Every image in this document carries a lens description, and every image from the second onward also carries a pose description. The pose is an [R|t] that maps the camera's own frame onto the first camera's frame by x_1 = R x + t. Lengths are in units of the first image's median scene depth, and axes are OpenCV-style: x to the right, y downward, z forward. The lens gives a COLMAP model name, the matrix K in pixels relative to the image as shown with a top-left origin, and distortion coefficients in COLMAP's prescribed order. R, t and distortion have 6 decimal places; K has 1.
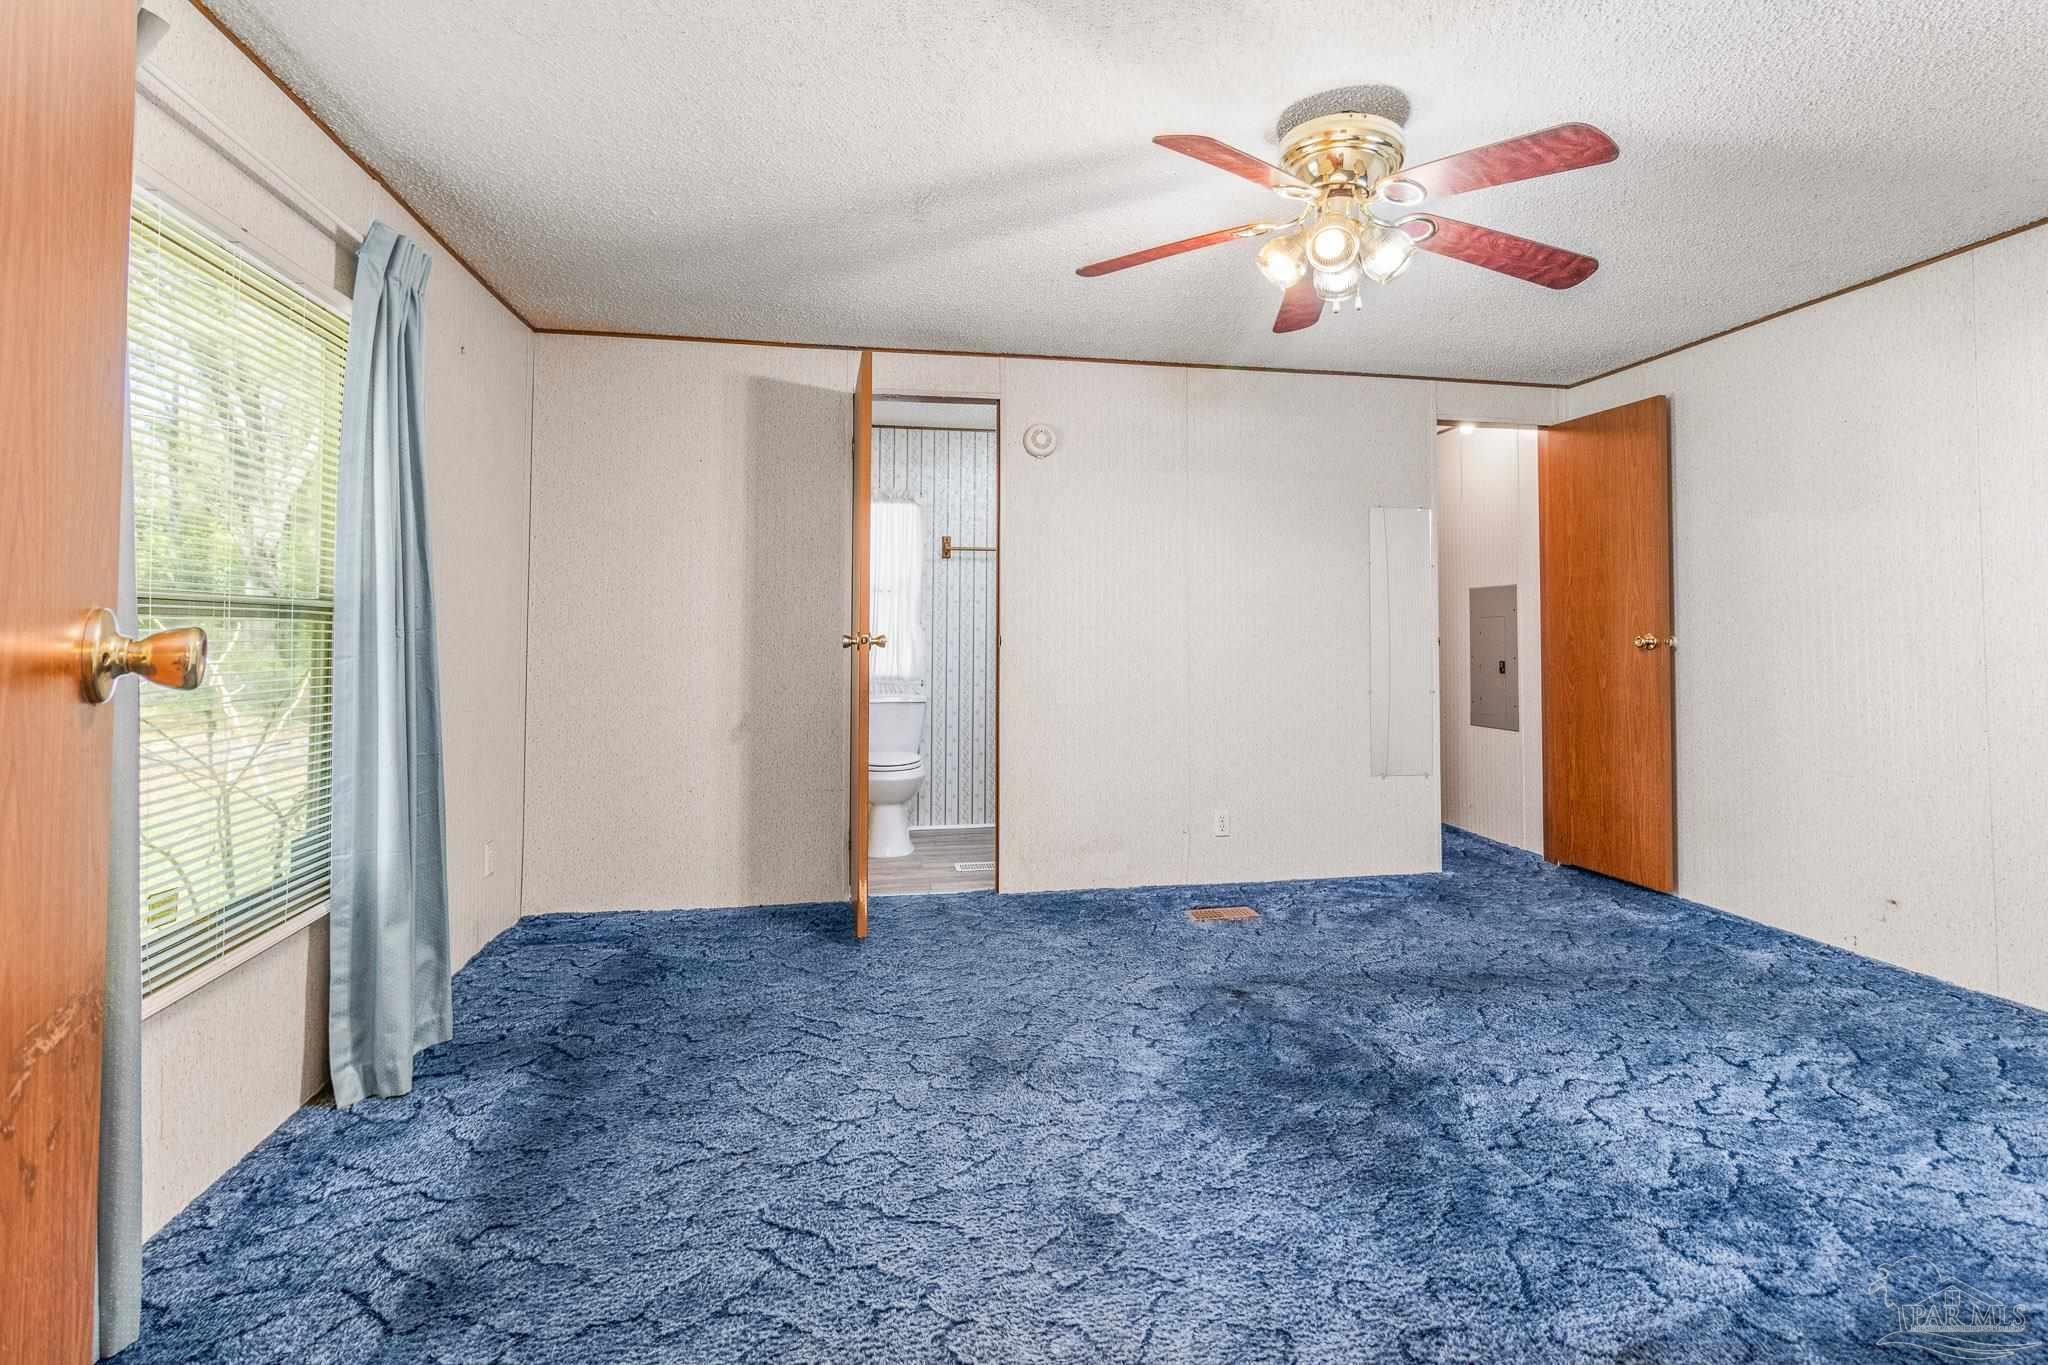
lens RADIAL K [[949.4, 0, 1026.9], [0, 949.4, 633.8], [0, 0, 1]] dist [0.000733, -0.000216]
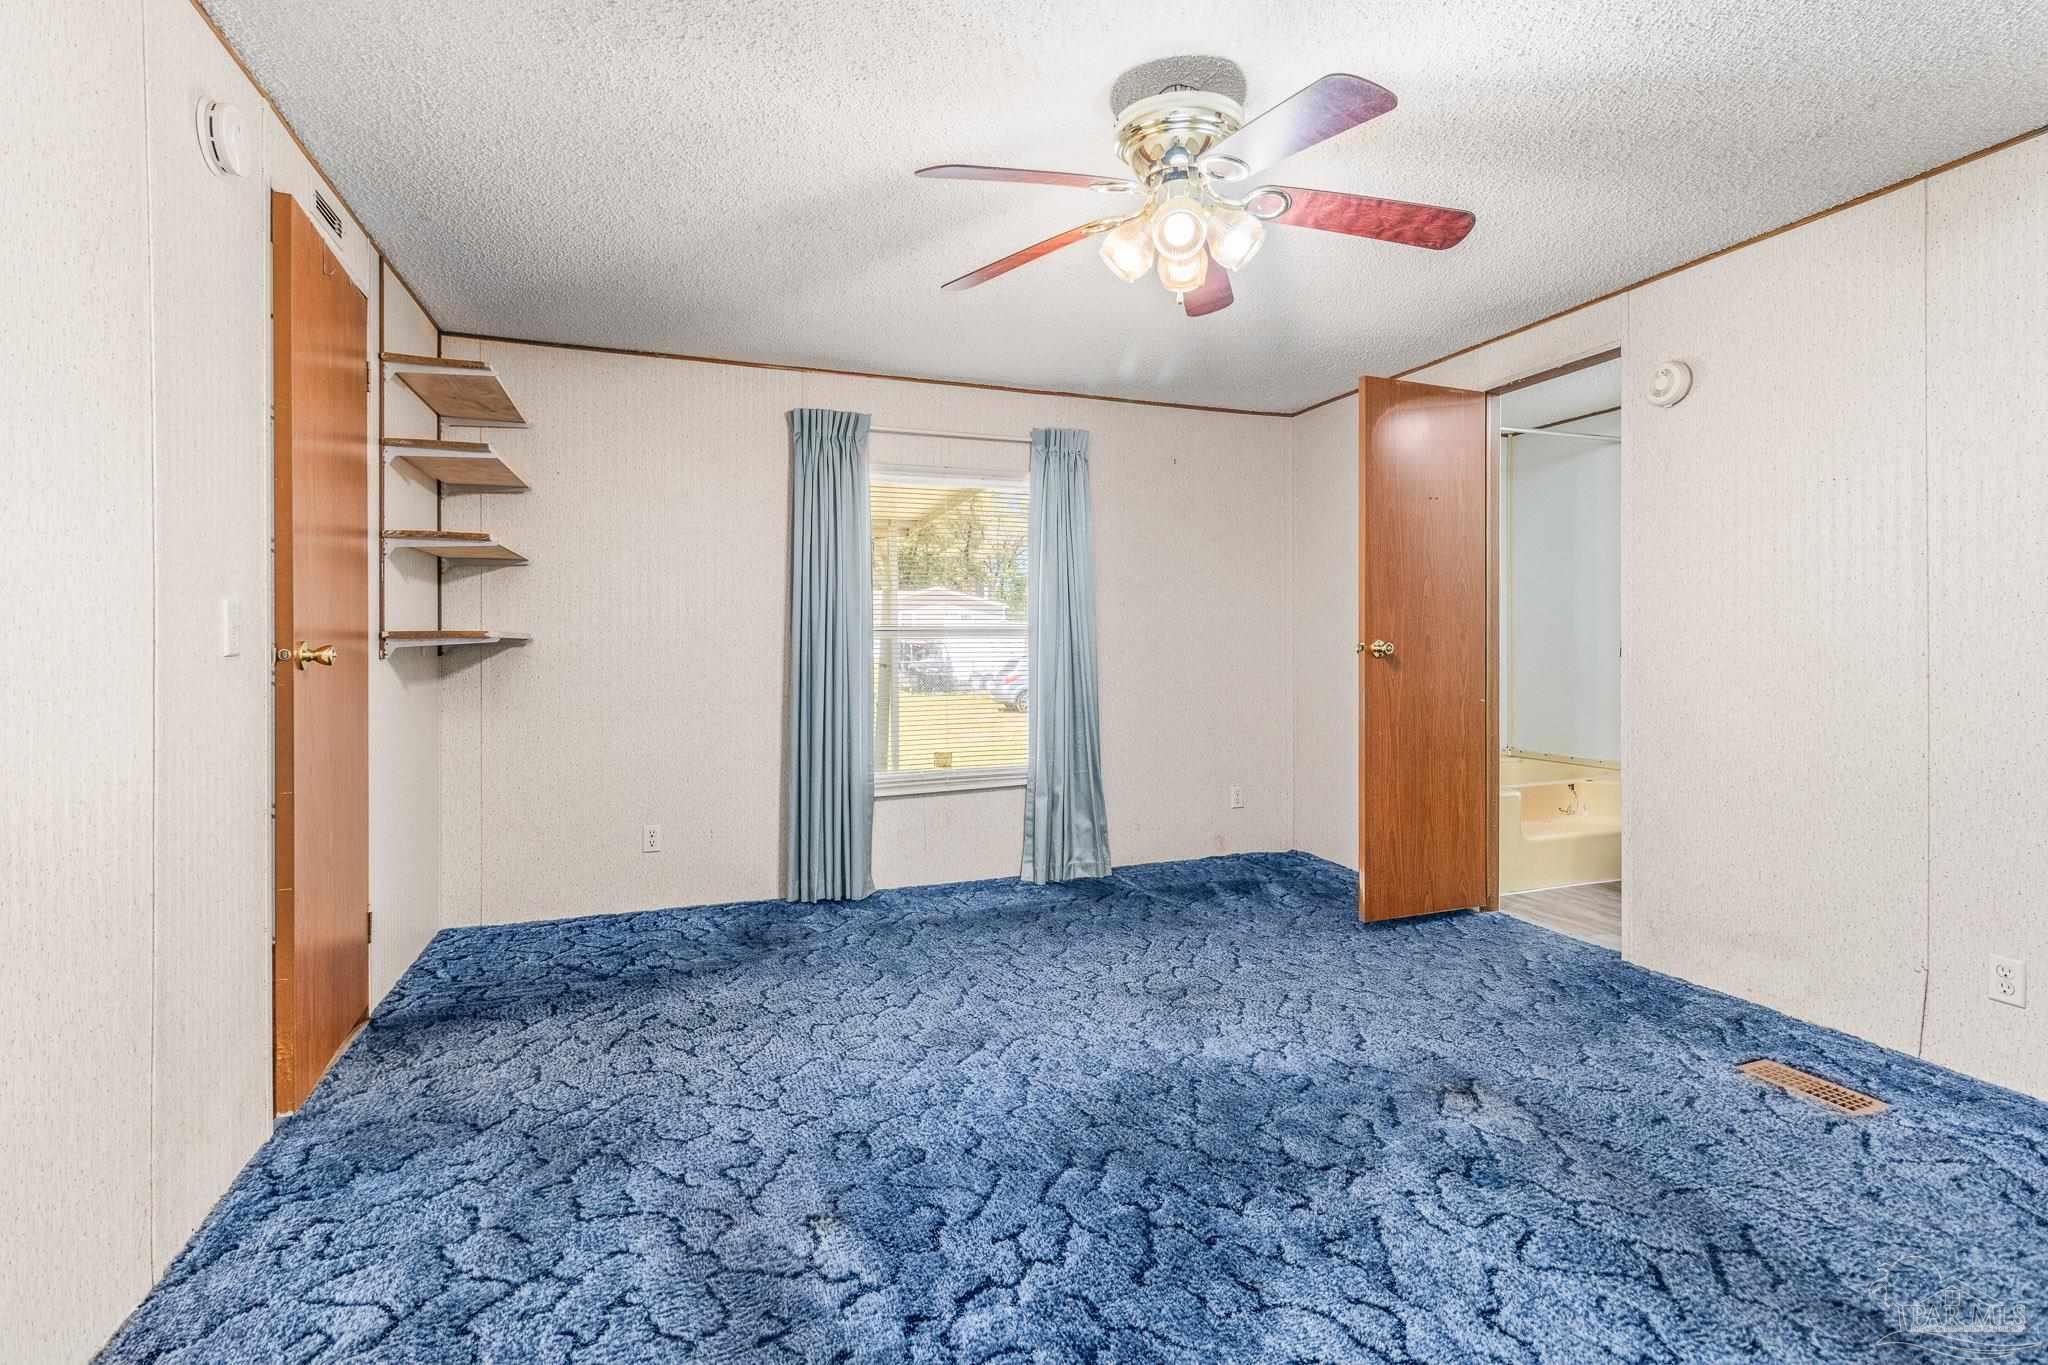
lens RADIAL K [[949.4, 0, 1026.9], [0, 949.4, 633.8], [0, 0, 1]] dist [0.000733, -0.000216]
pose [[0.160412, -0.018967, -0.986868, 1.111008], [0.011189, 0.999786, -0.017396, 0.013277], [0.986987, -0.008252, 0.160590, 0.614517]]
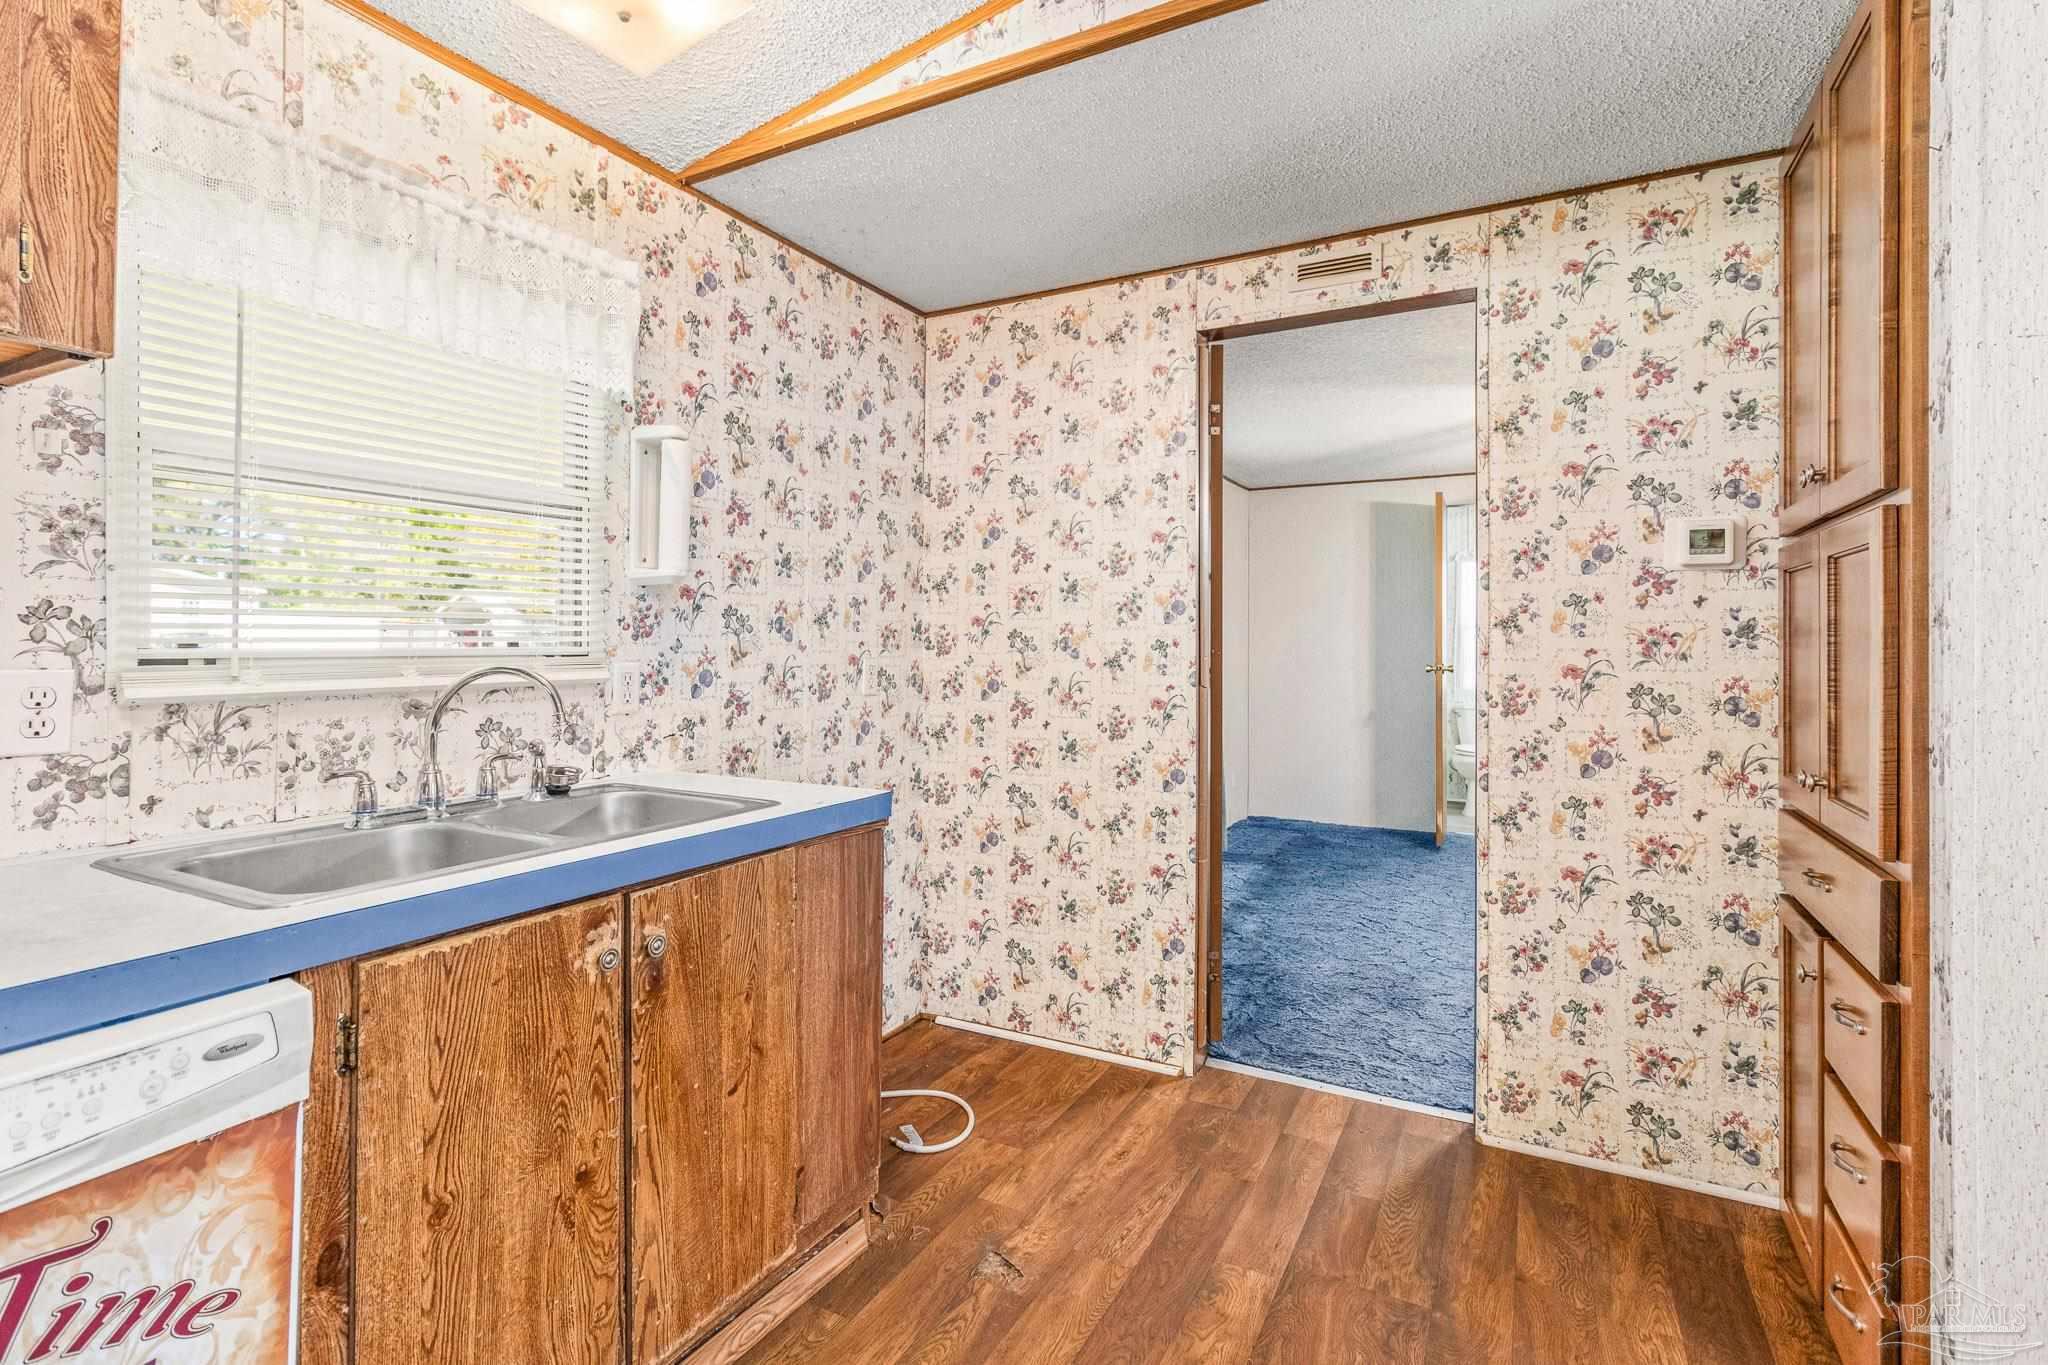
lens RADIAL K [[949.4, 0, 1026.9], [0, 949.4, 633.8], [0, 0, 1]] dist [0.000733, -0.000216]
pose [[0.779531, -0.010875, -0.626269, 0.412826], [0.005652, 0.999931, -0.010329, -0.055012], [0.626338, 0.004512, 0.779539, -1.008101]]
